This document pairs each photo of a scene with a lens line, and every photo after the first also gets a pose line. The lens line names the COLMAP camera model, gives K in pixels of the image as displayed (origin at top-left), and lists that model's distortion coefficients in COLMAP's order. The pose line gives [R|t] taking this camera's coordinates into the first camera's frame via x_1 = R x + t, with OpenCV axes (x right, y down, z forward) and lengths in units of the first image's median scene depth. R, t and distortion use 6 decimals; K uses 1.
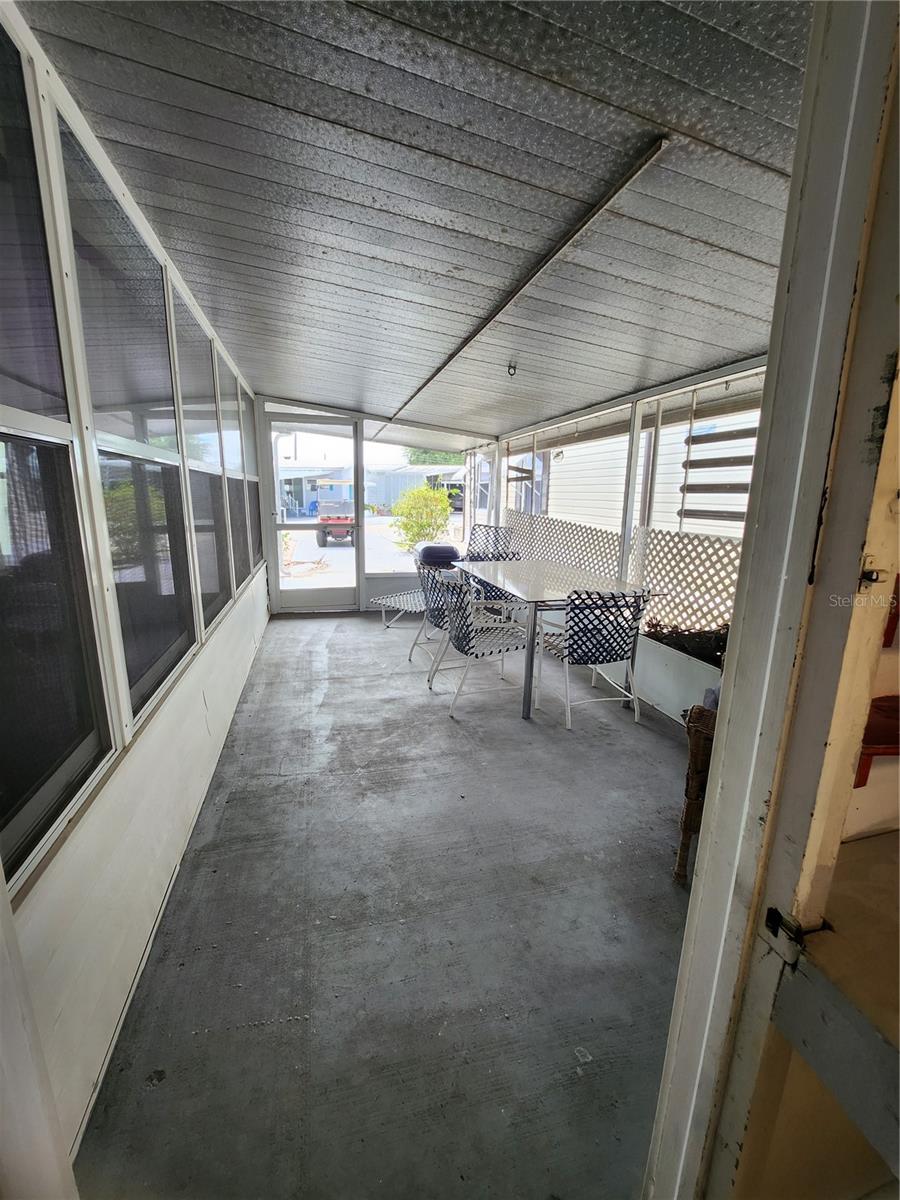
lens RADIAL K [[482.2, 0, 448.5], [0, 482.2, 598.5], [0, 0, 1]] dist [-0.022151, 0.001130]
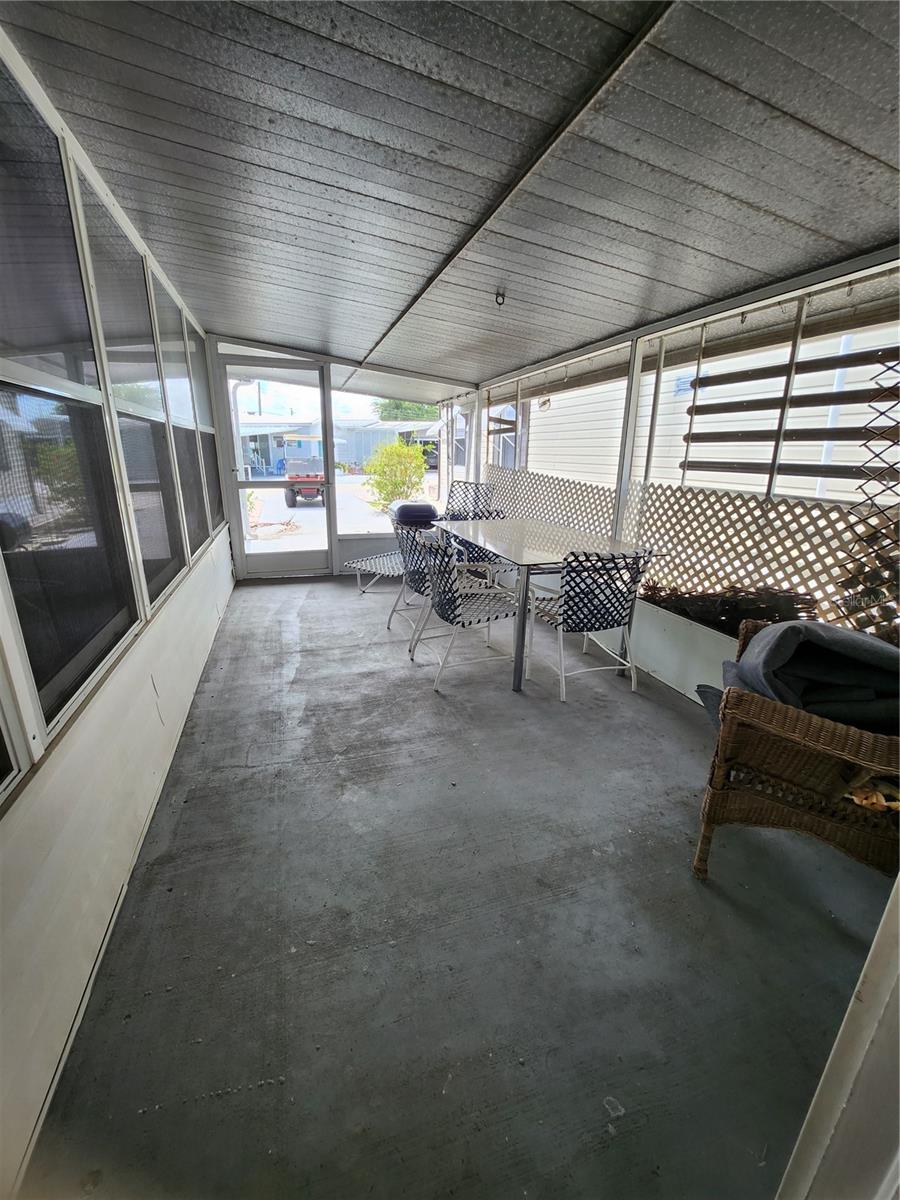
lens RADIAL K [[482.2, 0, 446.7], [0, 482.2, 597.2], [0, 0, 1]] dist [-0.022151, 0.001130]
pose [[0.998719, -0.017365, 0.047519, -0.017496], [0.013517, 0.996692, 0.080141, -0.007799], [-0.048753, -0.079396, 0.995650, 0.112090]]
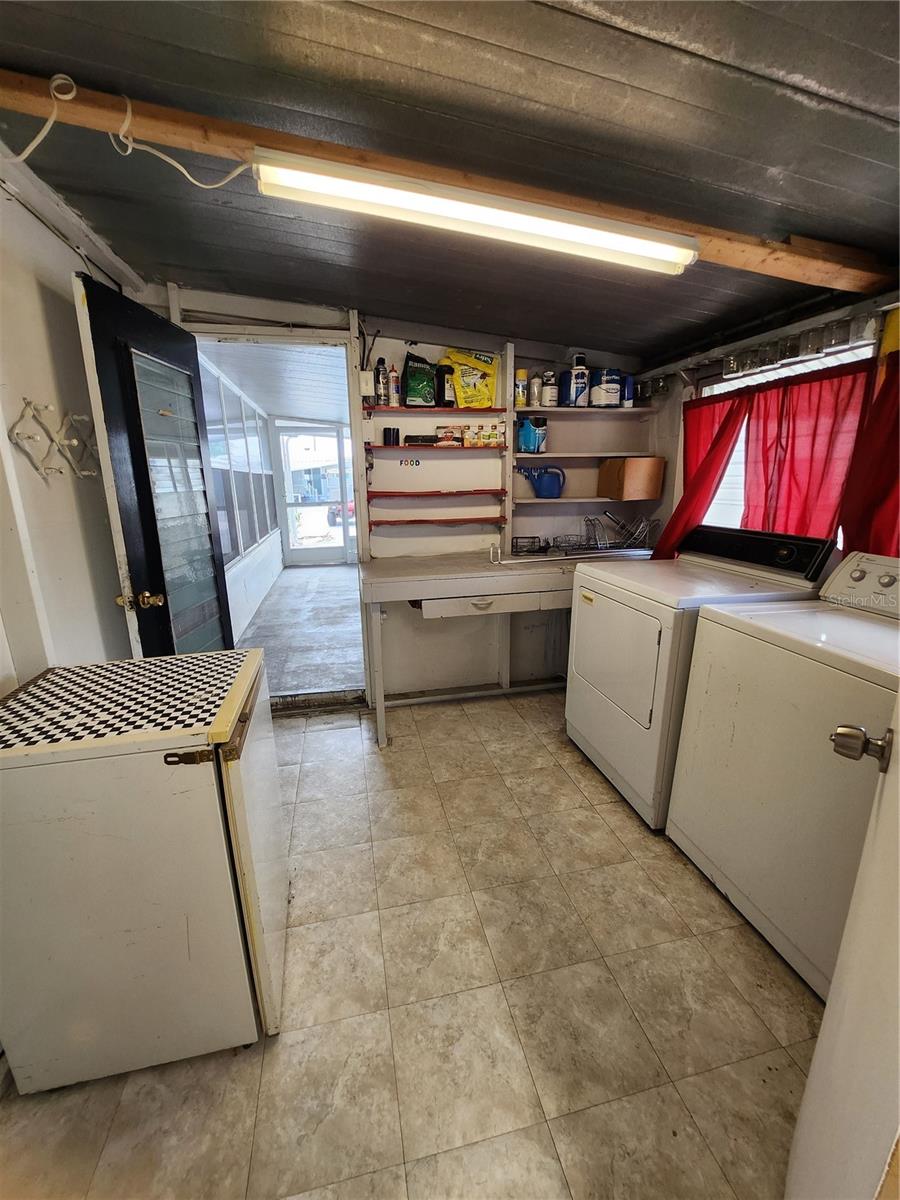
lens RADIAL K [[482.2, 0, 449.7], [0, 482.2, 601.0], [0, 0, 1]] dist [-0.022151, 0.001130]
pose [[0.998492, -0.020507, -0.050918, 0.404325], [0.022319, 0.999129, 0.035263, 0.202779], [0.050151, -0.036347, 0.998080, -0.871194]]
